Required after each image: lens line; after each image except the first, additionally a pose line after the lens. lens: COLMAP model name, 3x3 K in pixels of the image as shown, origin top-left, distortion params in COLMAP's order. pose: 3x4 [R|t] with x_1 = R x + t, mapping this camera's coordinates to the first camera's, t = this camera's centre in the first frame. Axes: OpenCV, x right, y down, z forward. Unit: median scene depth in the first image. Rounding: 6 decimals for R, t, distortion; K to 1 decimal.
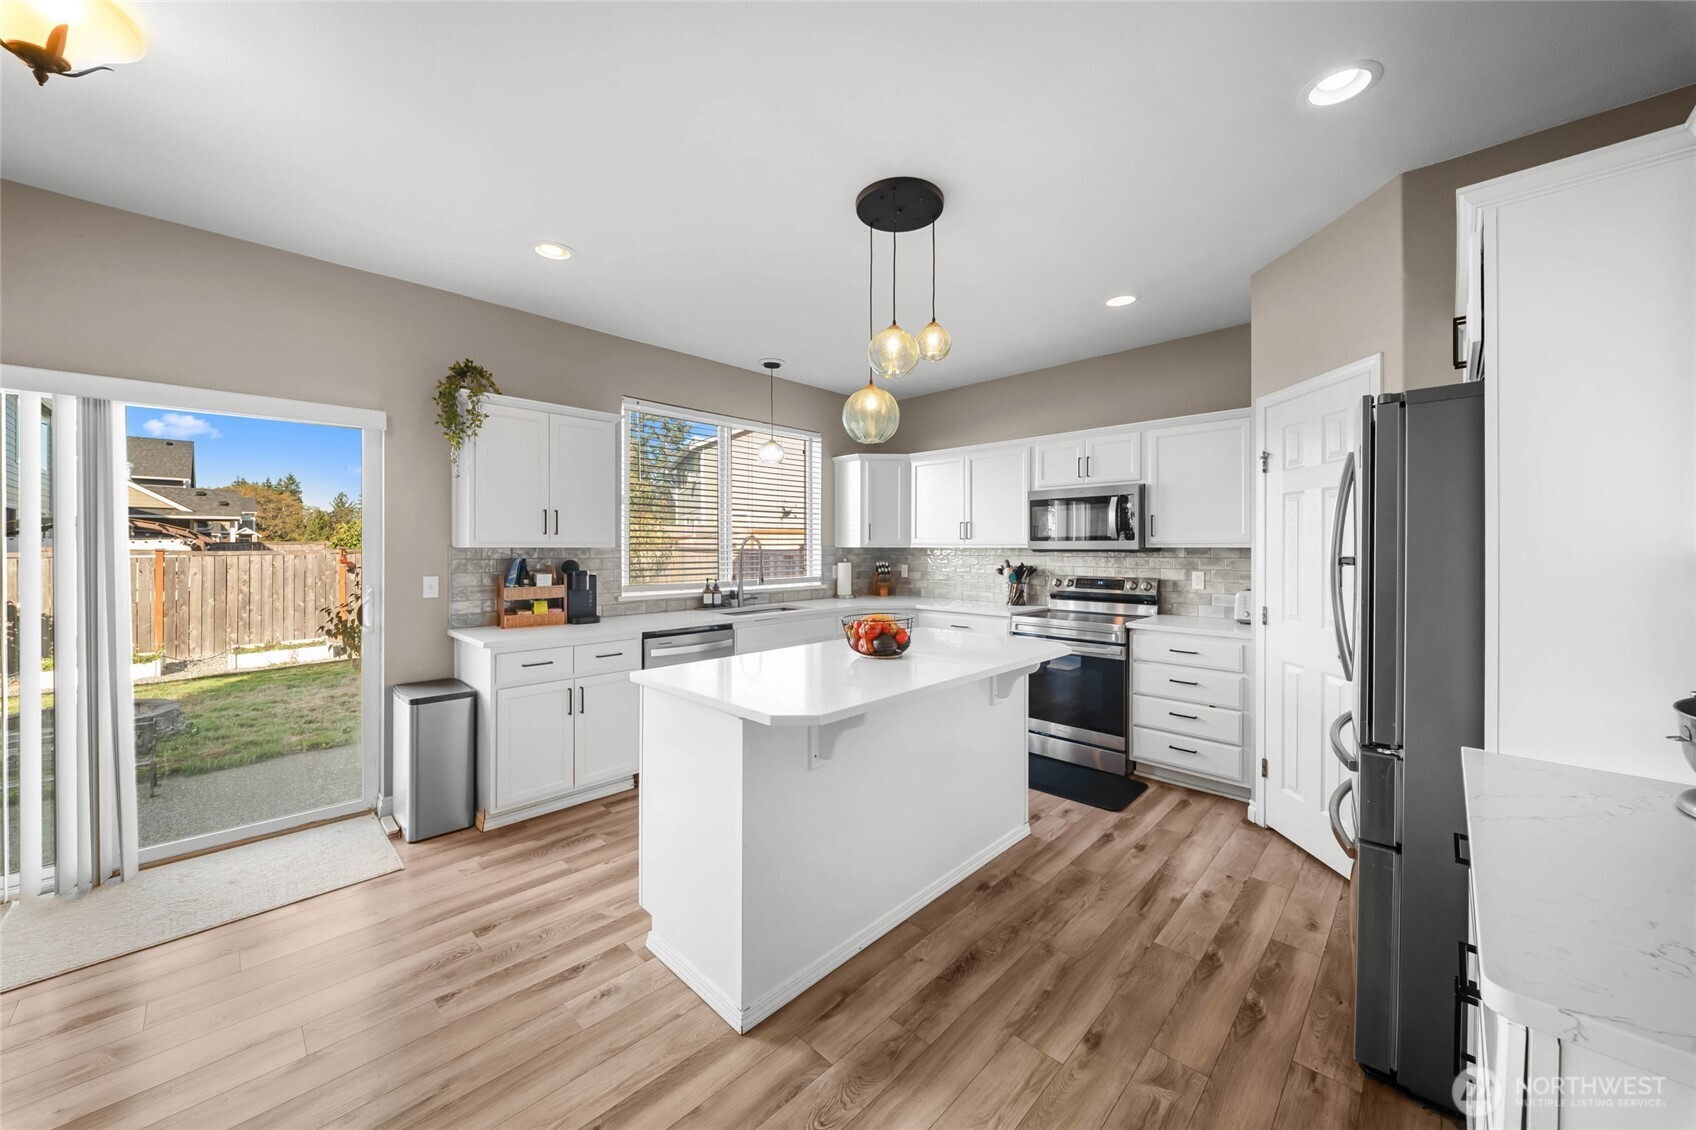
lens RADIAL K [[606.9, 0, 839.1], [0, 606.9, 552.2], [0, 0, 1]] dist [0.000695, 0.000097]
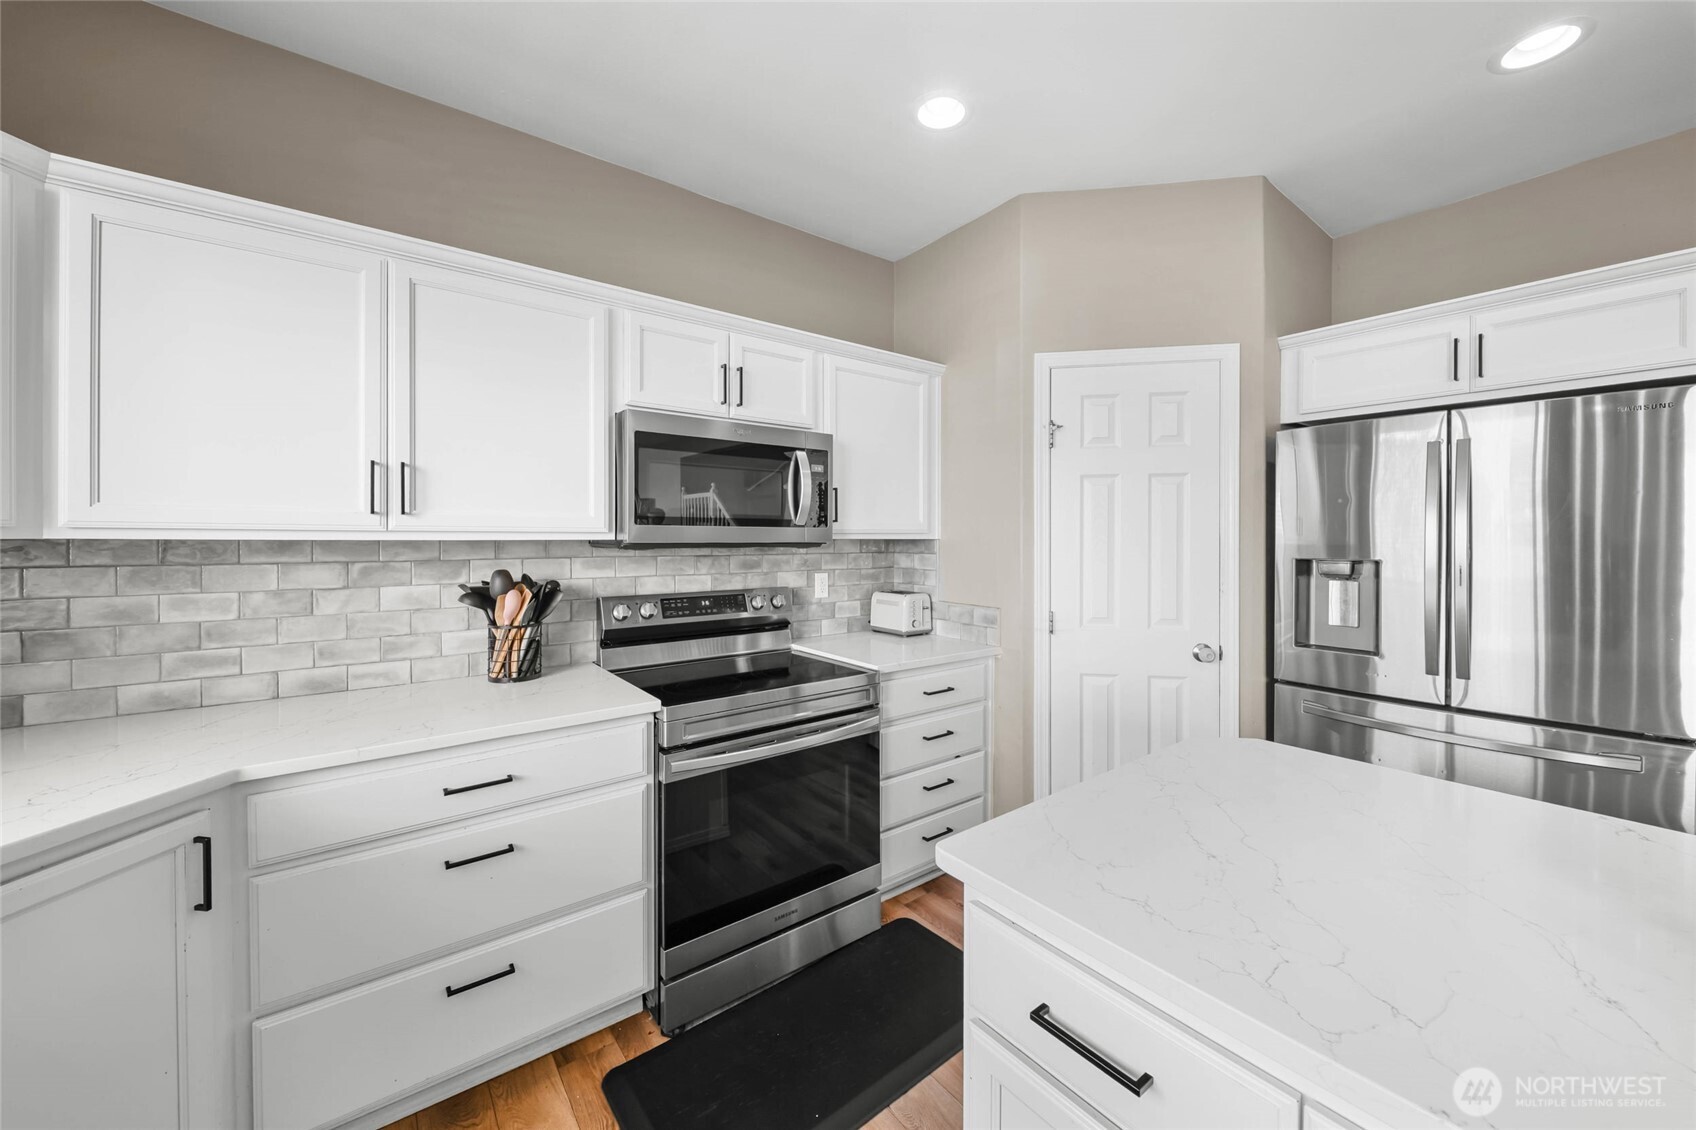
lens RADIAL K [[624.5, 0, 875.9], [0, 624.5, 541.1], [0, 0, 1]] dist [0.002346, -0.002998]
pose [[0.115398, -0.005295, 0.993305, -0.108567], [0.005885, 0.999972, 0.004647, -0.006858], [-0.993302, 0.005309, 0.115426, 0.758814]]
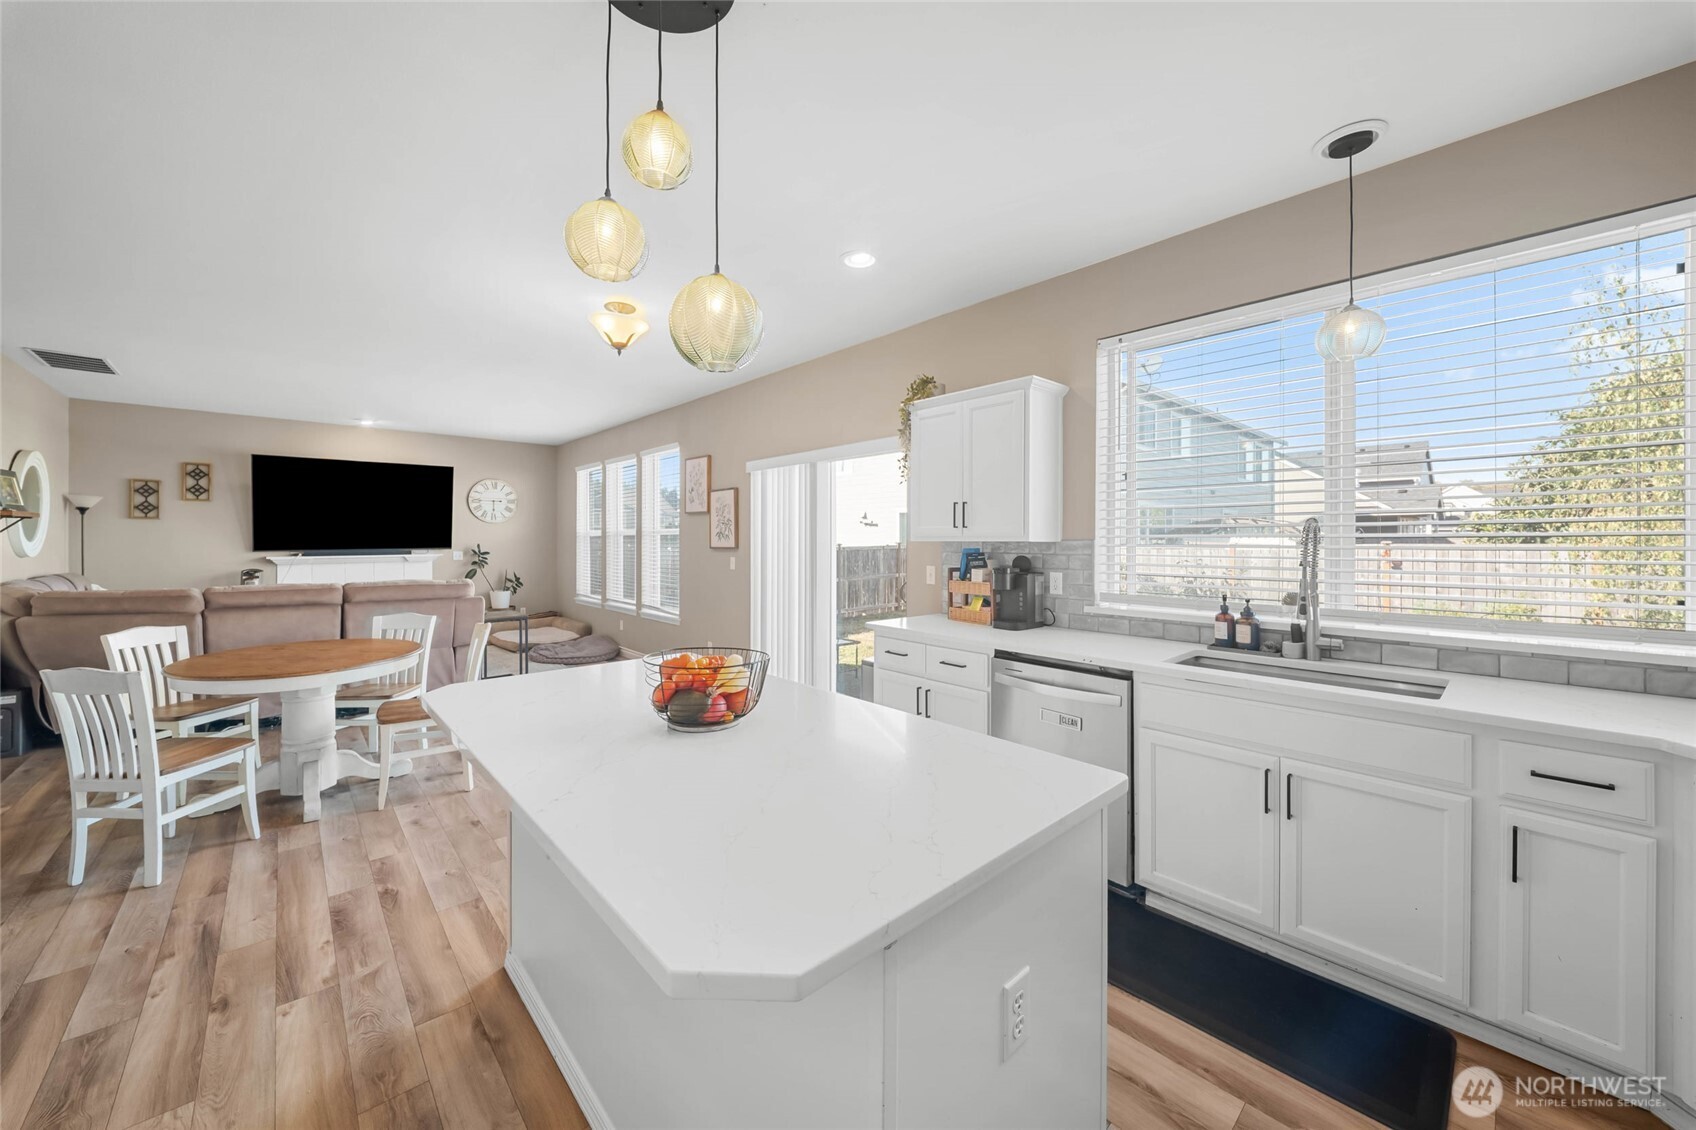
lens RADIAL K [[609.8, 0, 845.5], [0, 609.8, 533.2], [0, 0, 1]] dist [0.000929, -0.004165]
pose [[-0.040231, -0.012251, -0.999115, 0.379846], [-0.008755, 0.999891, -0.011908, -0.005982], [0.999152, 0.008268, -0.040334, 0.658099]]
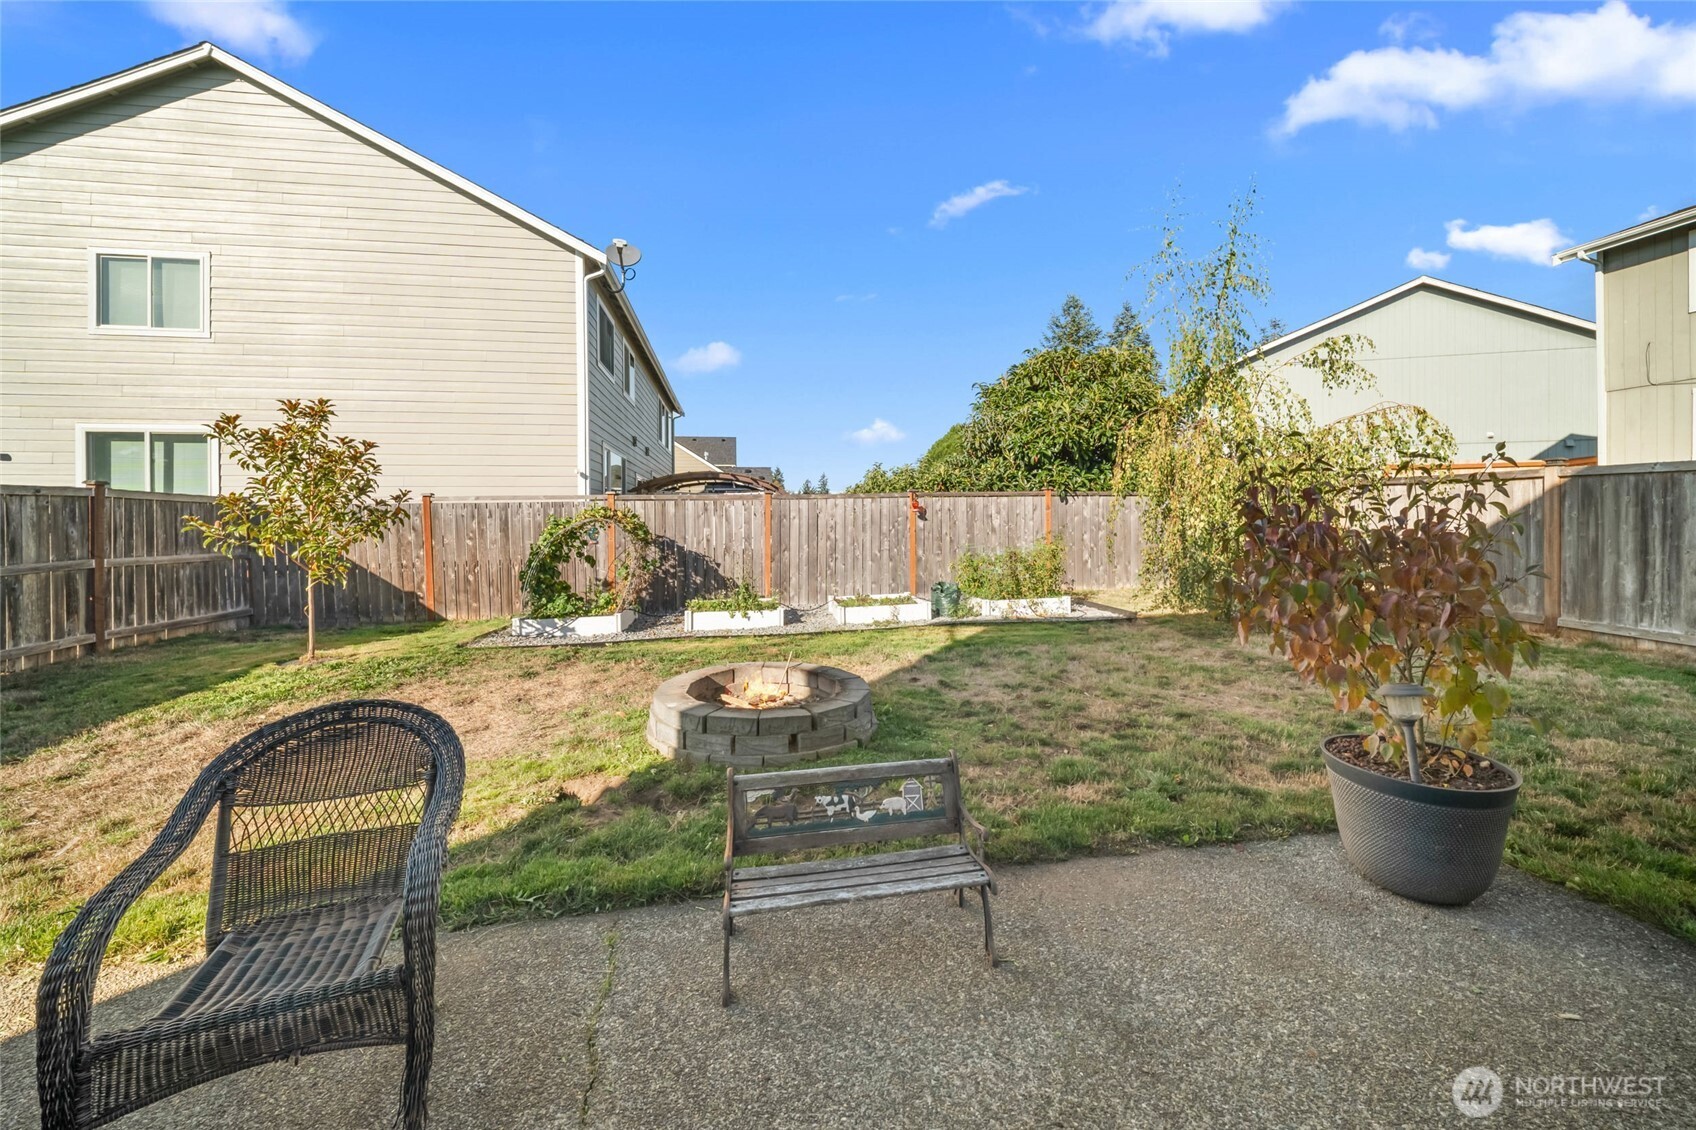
lens RADIAL K [[609.8, 0, 845.5], [0, 609.8, 533.2], [0, 0, 1]] dist [0.000929, -0.004165]
pose [[0.816597, 0.001414, -0.577206, -1.119968], [0.003714, 0.999963, 0.007705, 0.131222], [0.577196, -0.008435, 0.816562, 0.684836]]
